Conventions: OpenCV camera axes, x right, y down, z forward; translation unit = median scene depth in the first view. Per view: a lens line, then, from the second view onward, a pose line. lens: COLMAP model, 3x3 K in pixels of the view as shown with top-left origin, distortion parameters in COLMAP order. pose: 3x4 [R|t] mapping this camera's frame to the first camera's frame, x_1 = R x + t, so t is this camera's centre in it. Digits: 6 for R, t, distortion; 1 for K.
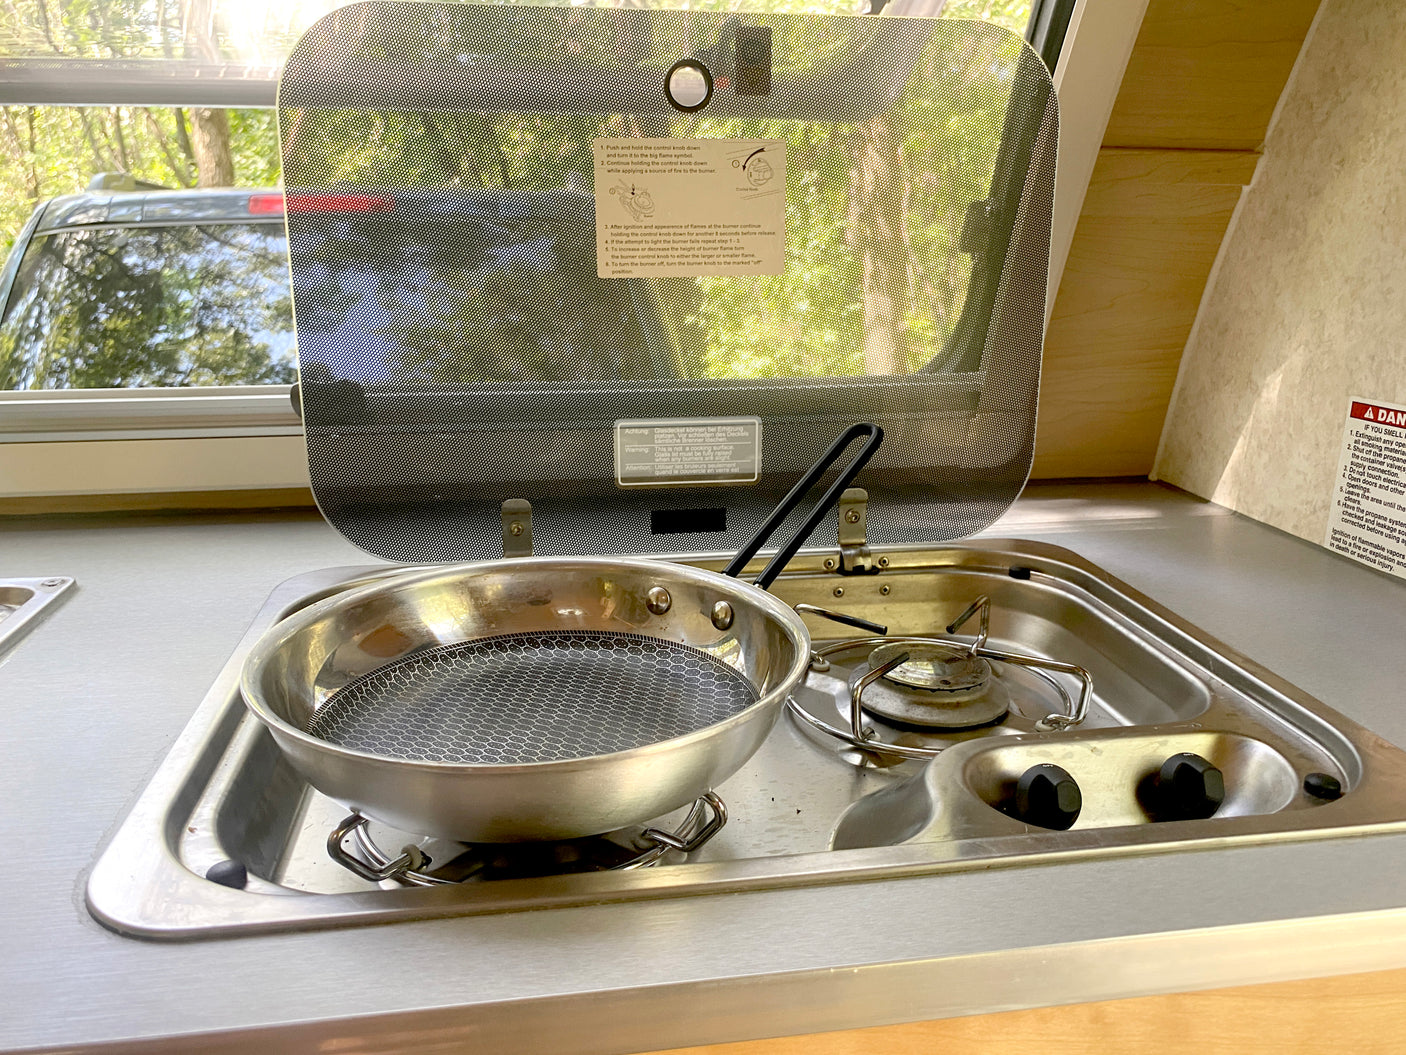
lens RADIAL K [[1081.7, 0, 670.0], [0, 1081.7, 513.6], [0, 0, 1]] dist [0.003119, 0.000943]
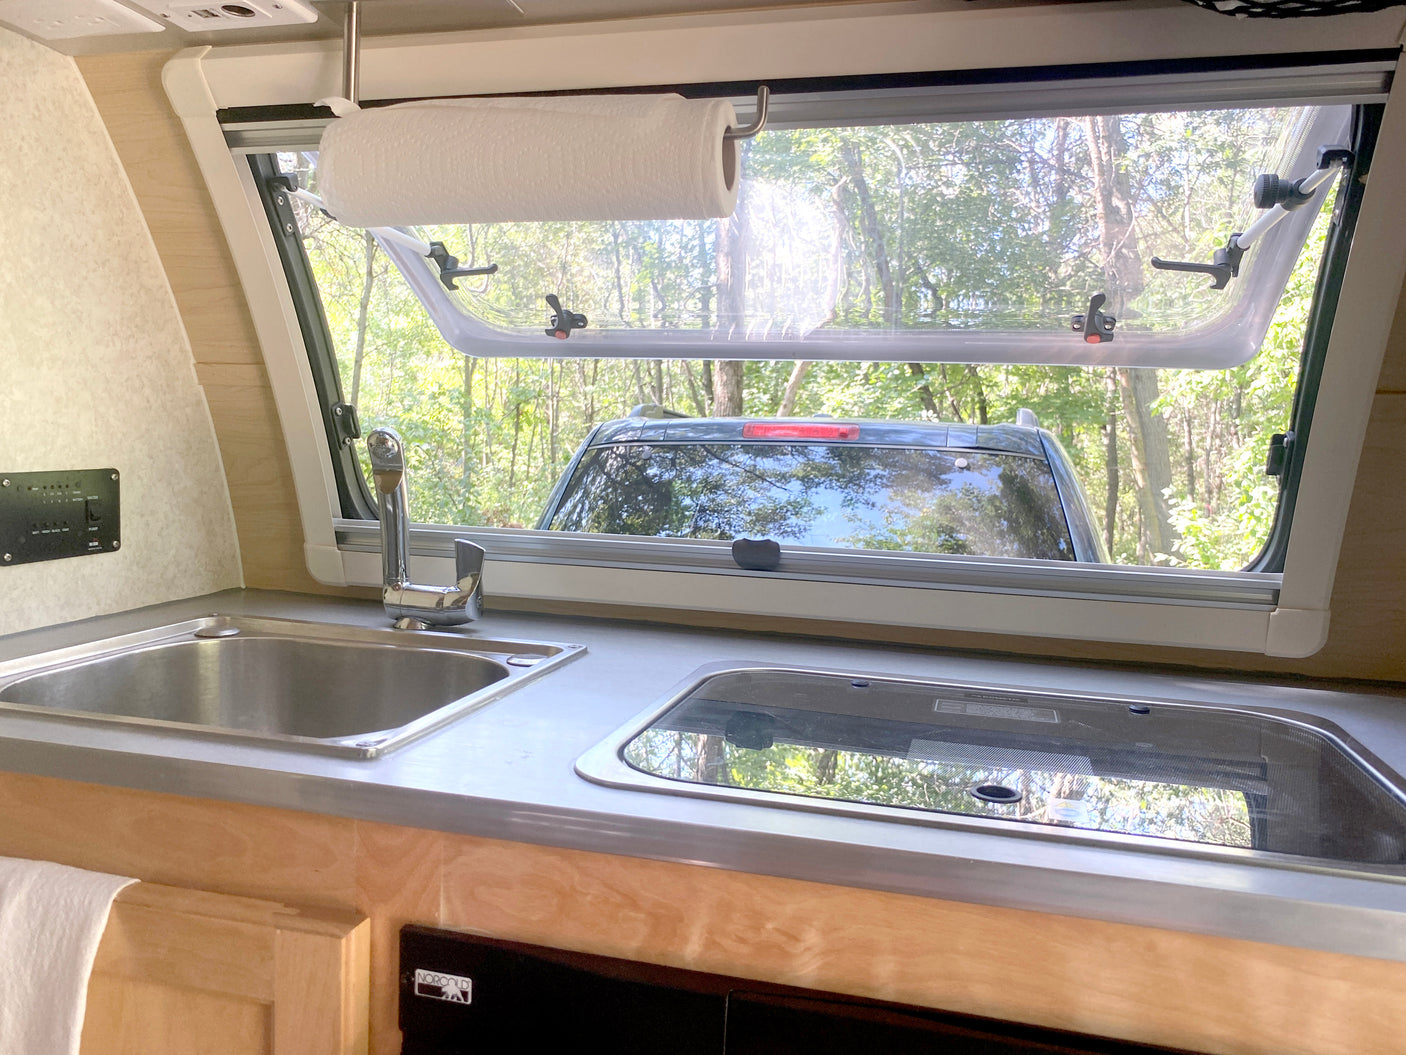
lens RADIAL K [[1081.7, 0, 708.5], [0, 1081.7, 528.5], [0, 0, 1]] dist [0.003119, 0.000943]
pose [[0.919781, 0.059587, -0.387882, 0.048408], [-0.133862, 0.976764, -0.167373, 0.029688], [0.368895, 0.205869, 0.906385, -0.090108]]
